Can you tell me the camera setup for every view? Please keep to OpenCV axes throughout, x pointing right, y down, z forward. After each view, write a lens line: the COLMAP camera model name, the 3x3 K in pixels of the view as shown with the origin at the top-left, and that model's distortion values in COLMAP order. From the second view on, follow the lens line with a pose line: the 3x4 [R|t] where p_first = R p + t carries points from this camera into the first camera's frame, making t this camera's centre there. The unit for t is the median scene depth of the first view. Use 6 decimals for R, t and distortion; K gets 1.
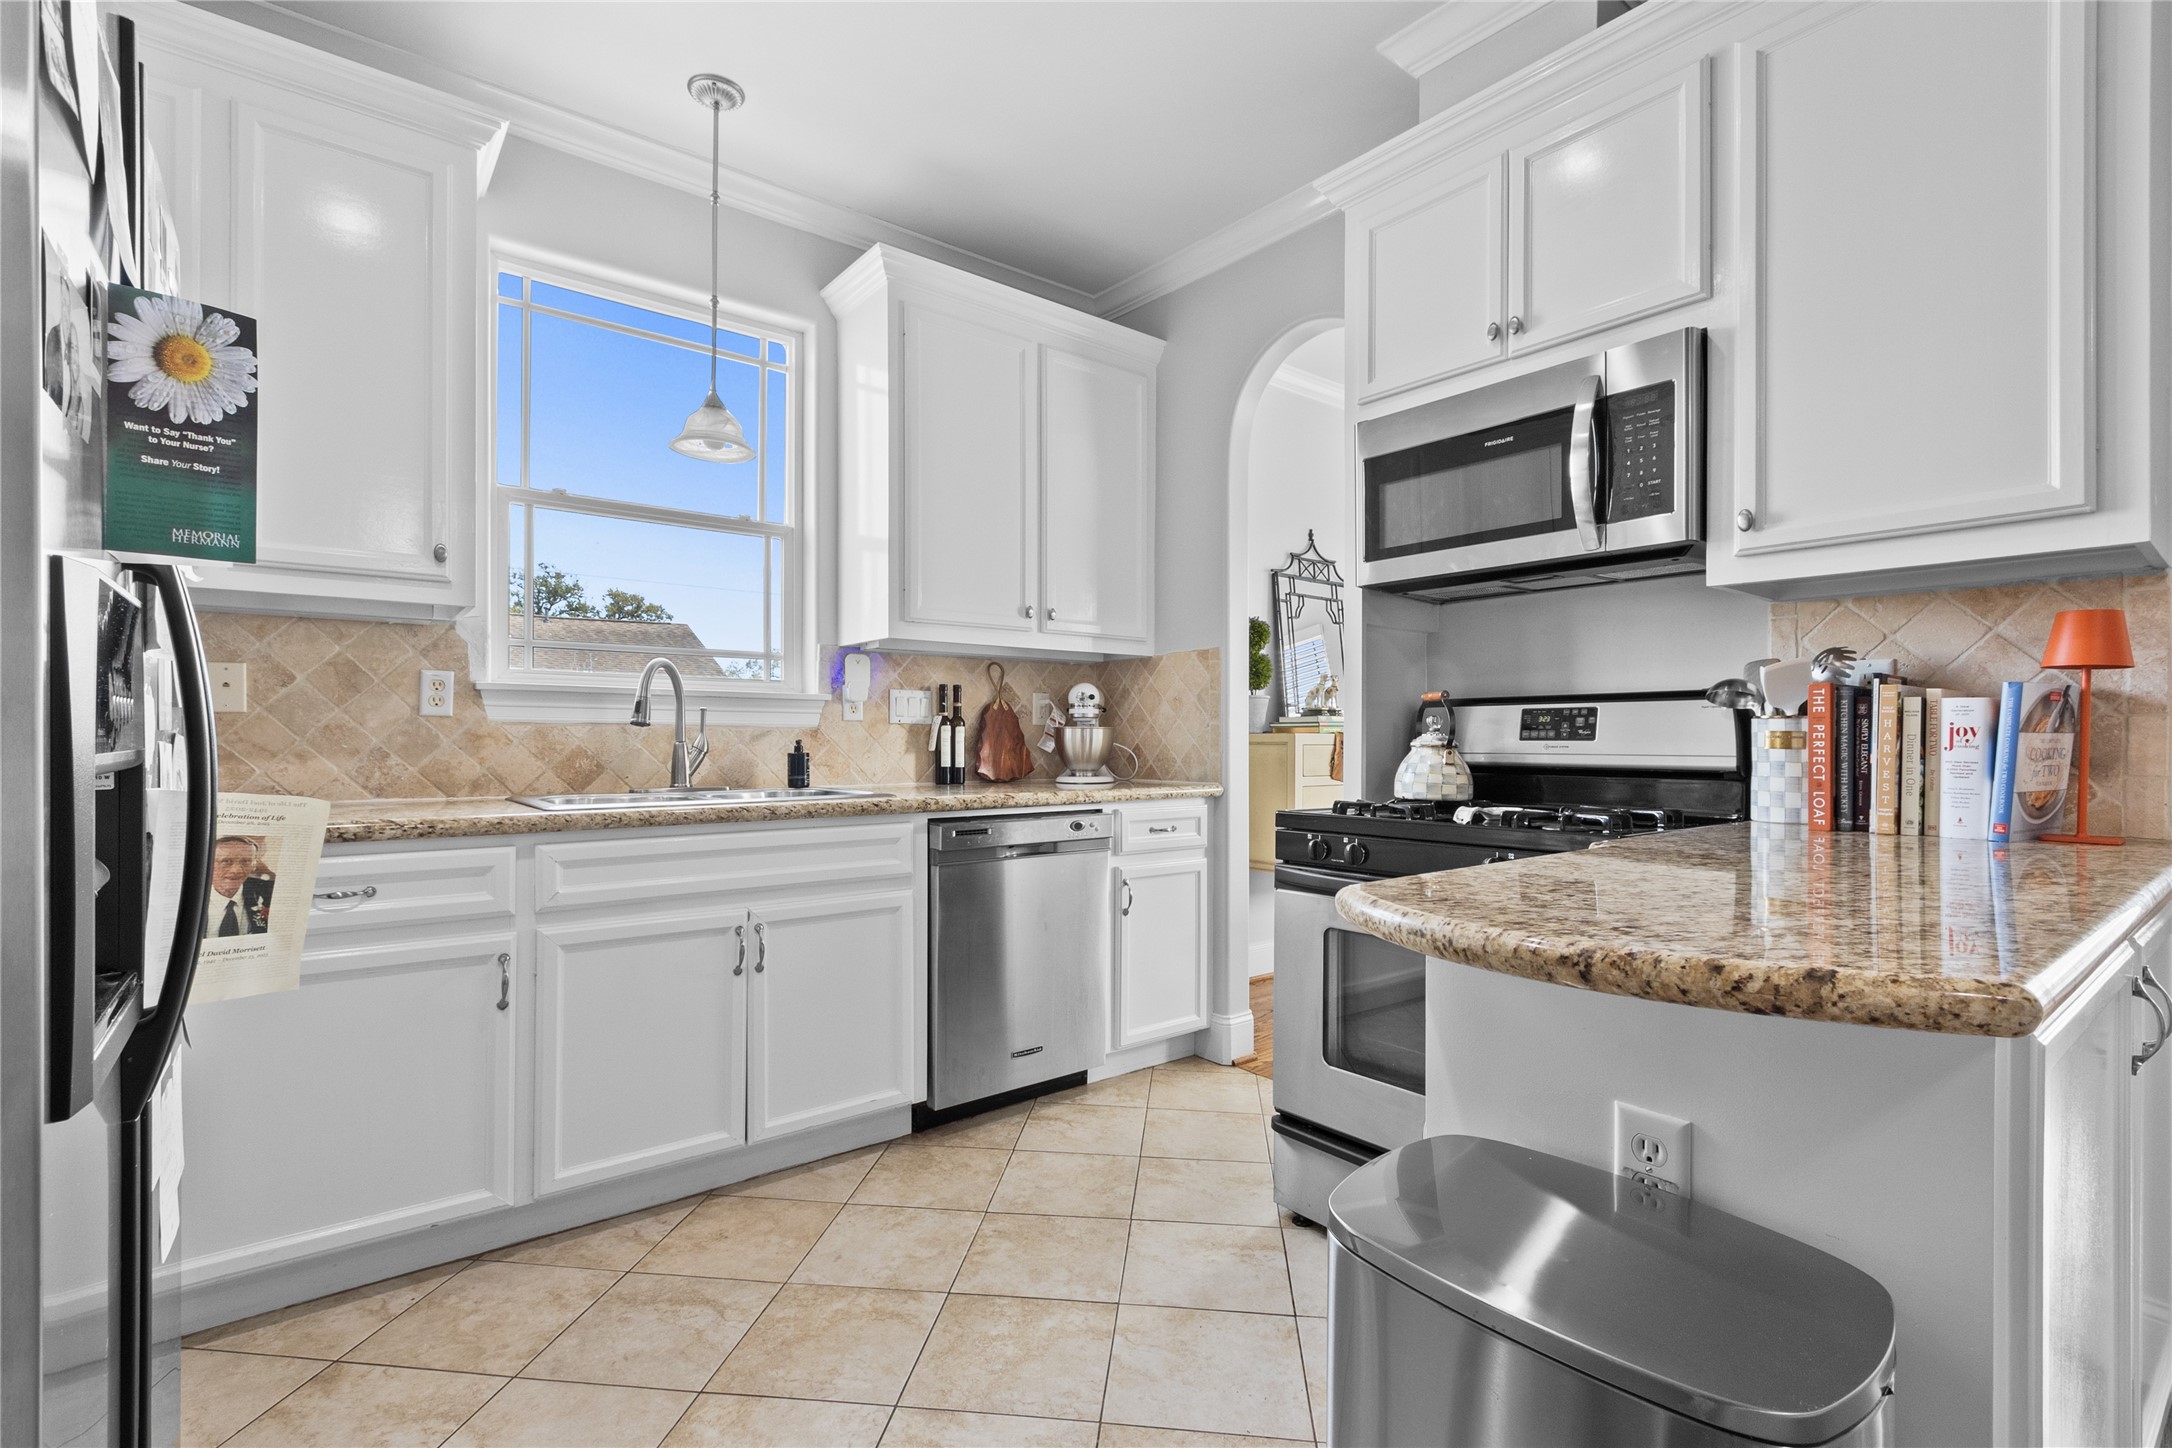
lens RADIAL K [[989.8, 0, 1083.8], [0, 989.8, 738.7], [0, 0, 1]] dist [0.003756, -0.000053]
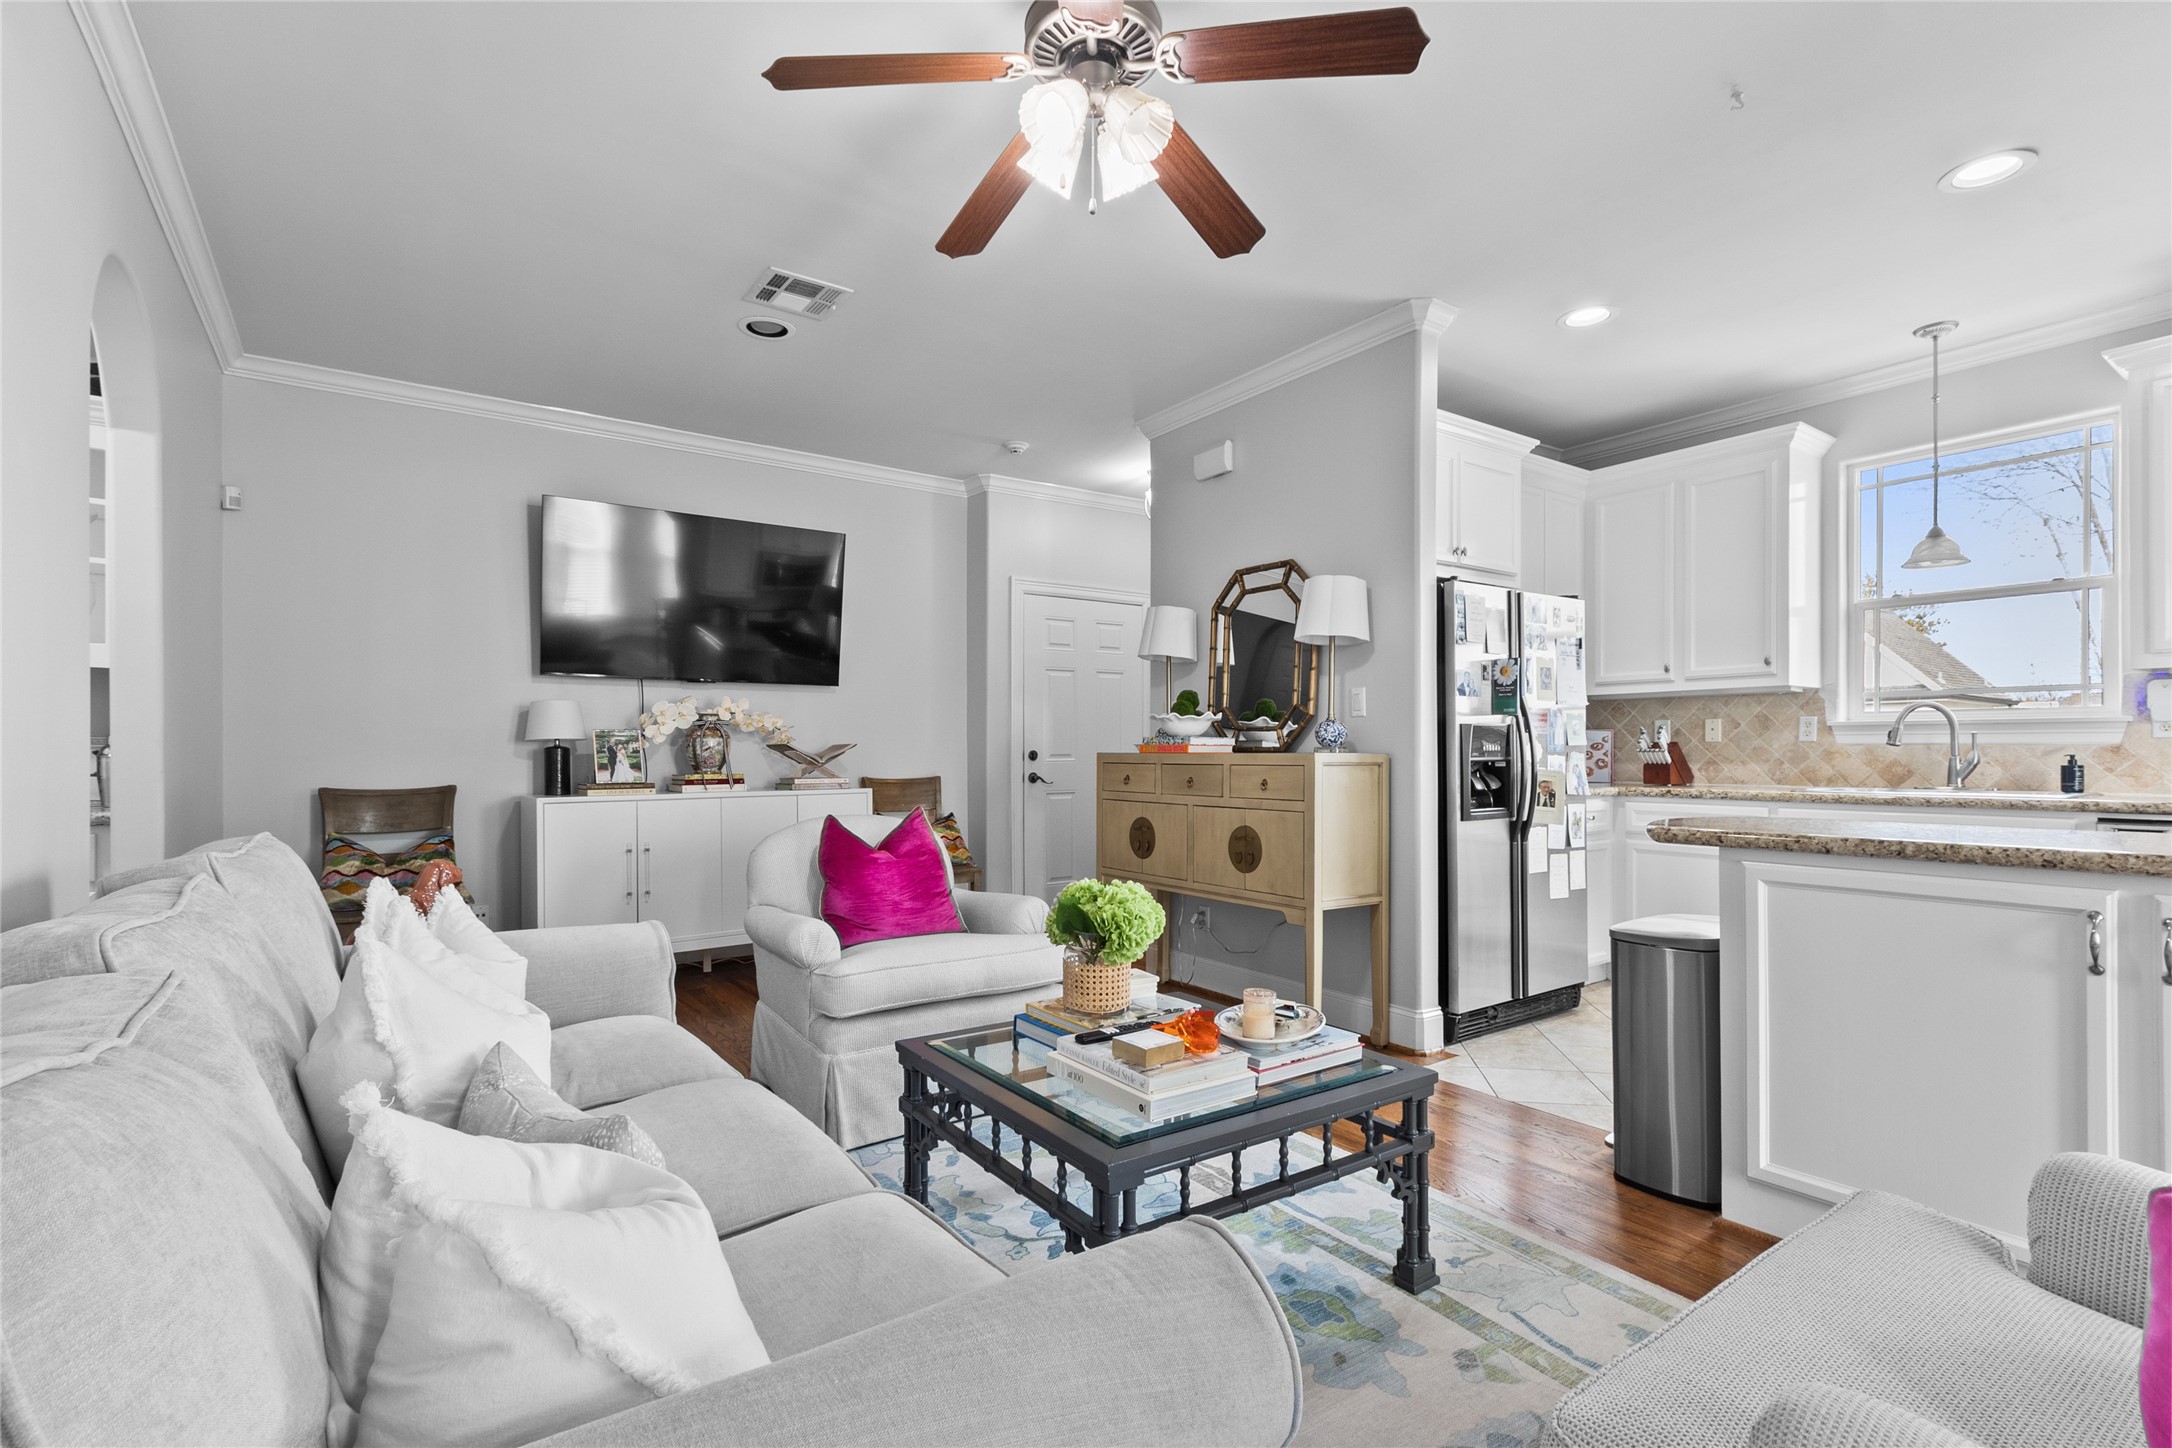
lens RADIAL K [[989.8, 0, 1083.8], [0, 989.8, 738.7], [0, 0, 1]] dist [0.003756, -0.000053]
pose [[-0.055877, -0.015566, -0.998316, 1.592488], [0.001915, 0.999875, -0.015697, -0.002760], [0.998436, -0.002789, -0.055841, -0.288562]]
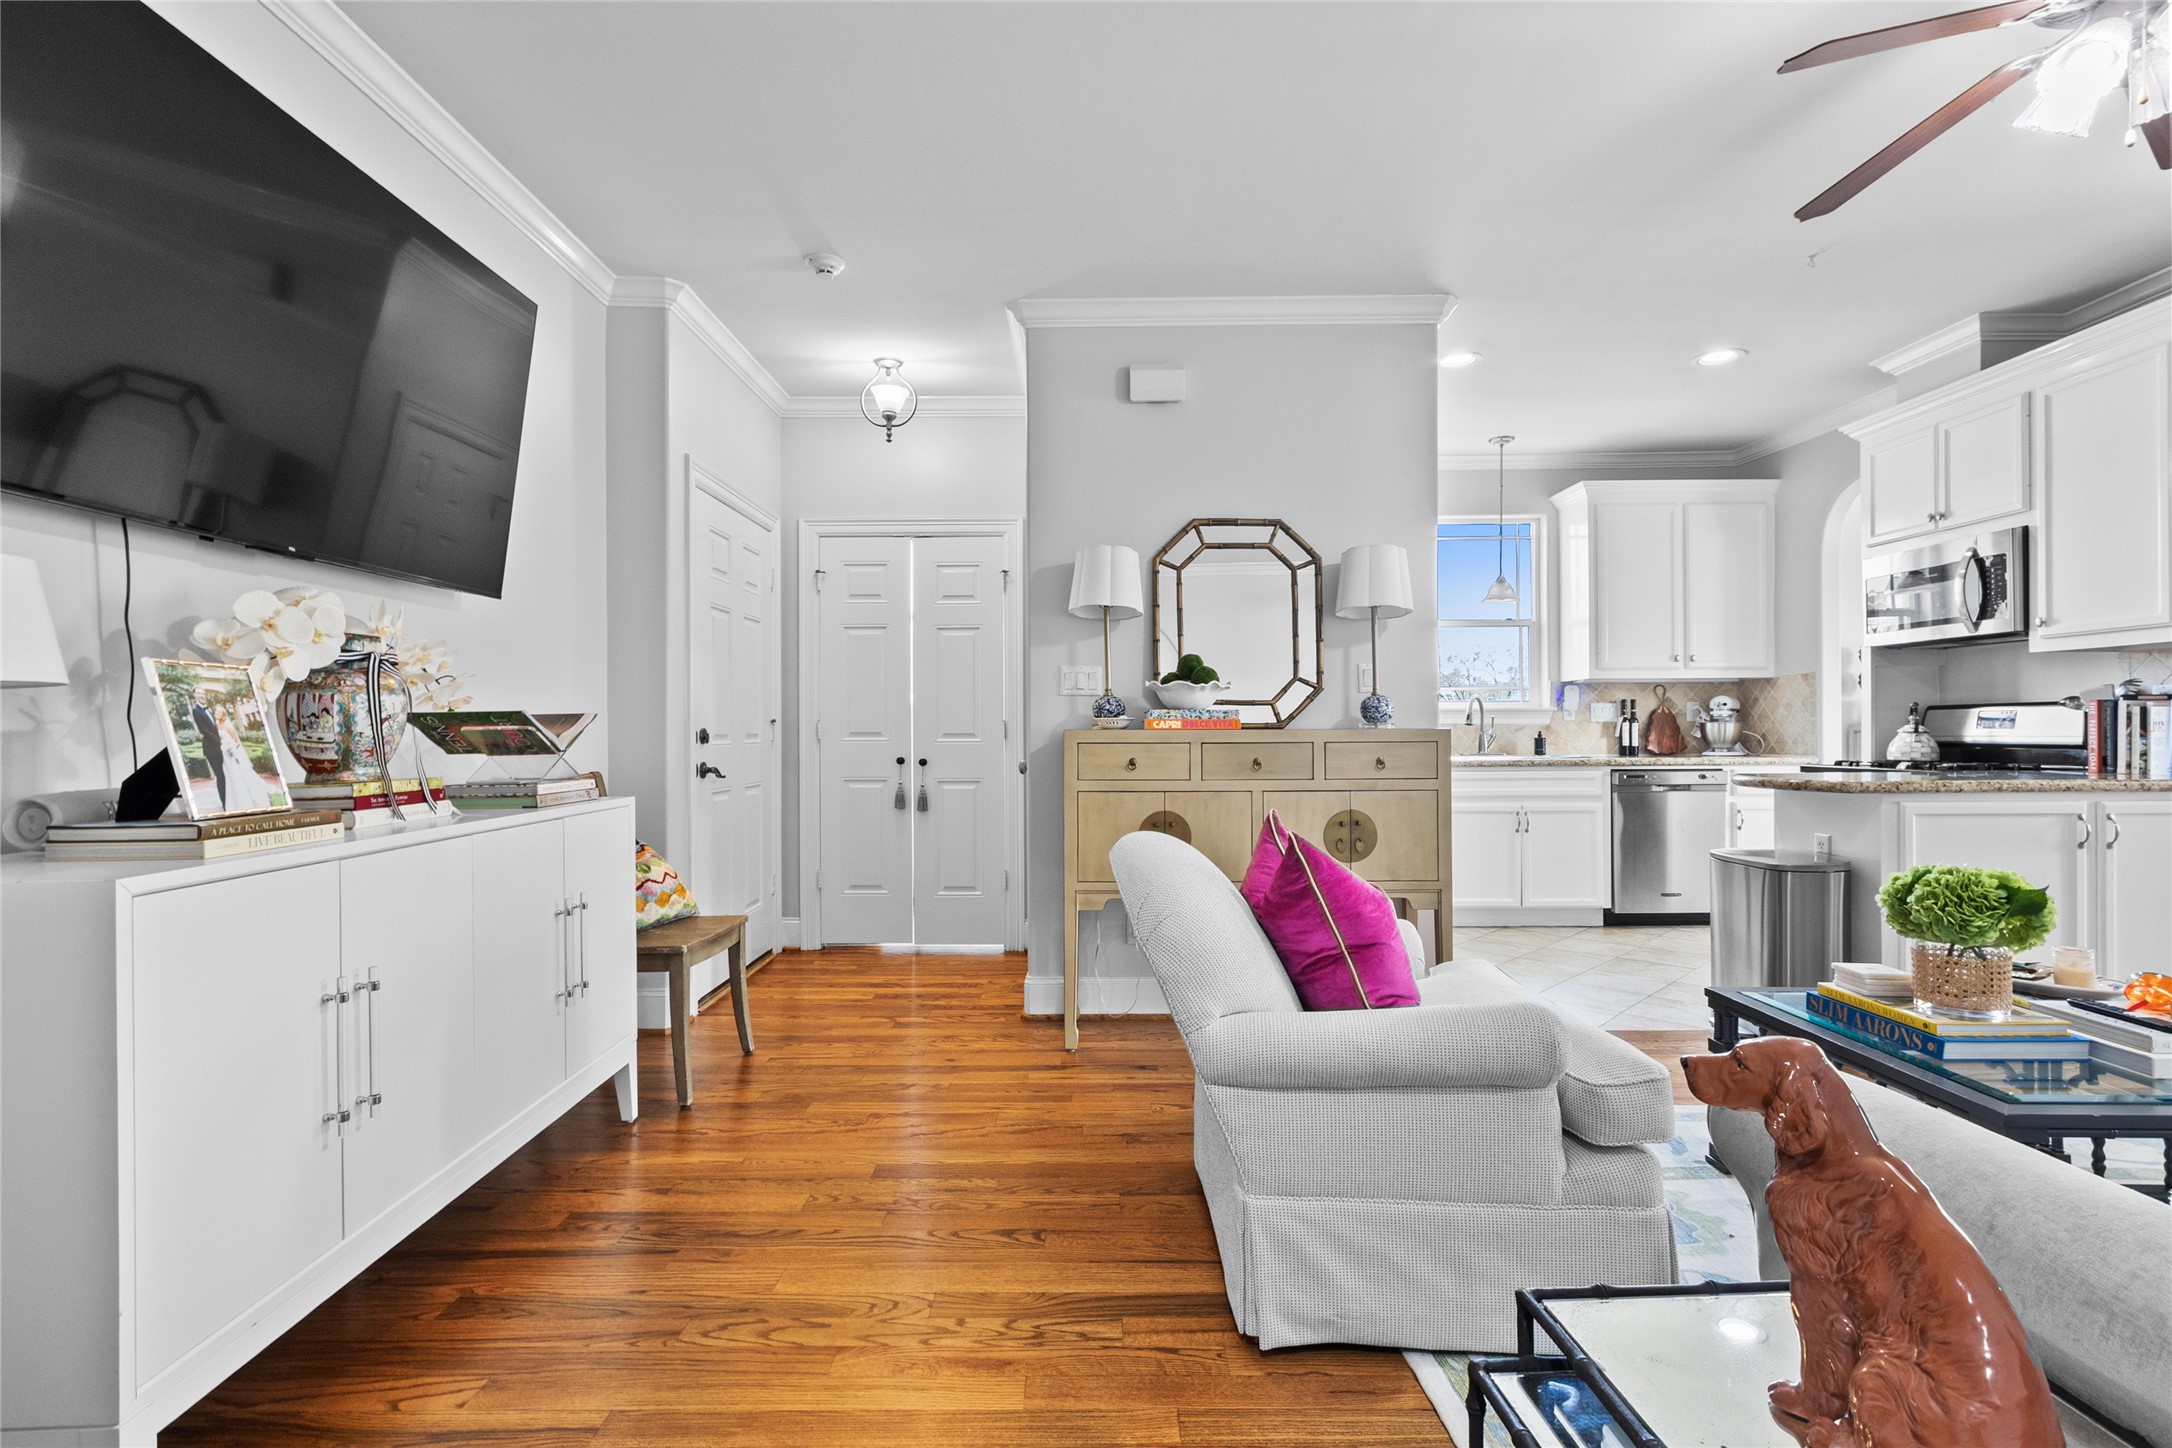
lens RADIAL K [[976.3, 0, 1086.0], [0, 976.3, 724.0], [0, 0, 1]] dist [0.003000, 0.000086]
pose [[0.774850, -0.010820, -0.632052, 0.375366], [0.006078, 0.999935, -0.009667, 0.000832], [0.632115, 0.003649, 0.774866, -1.676325]]
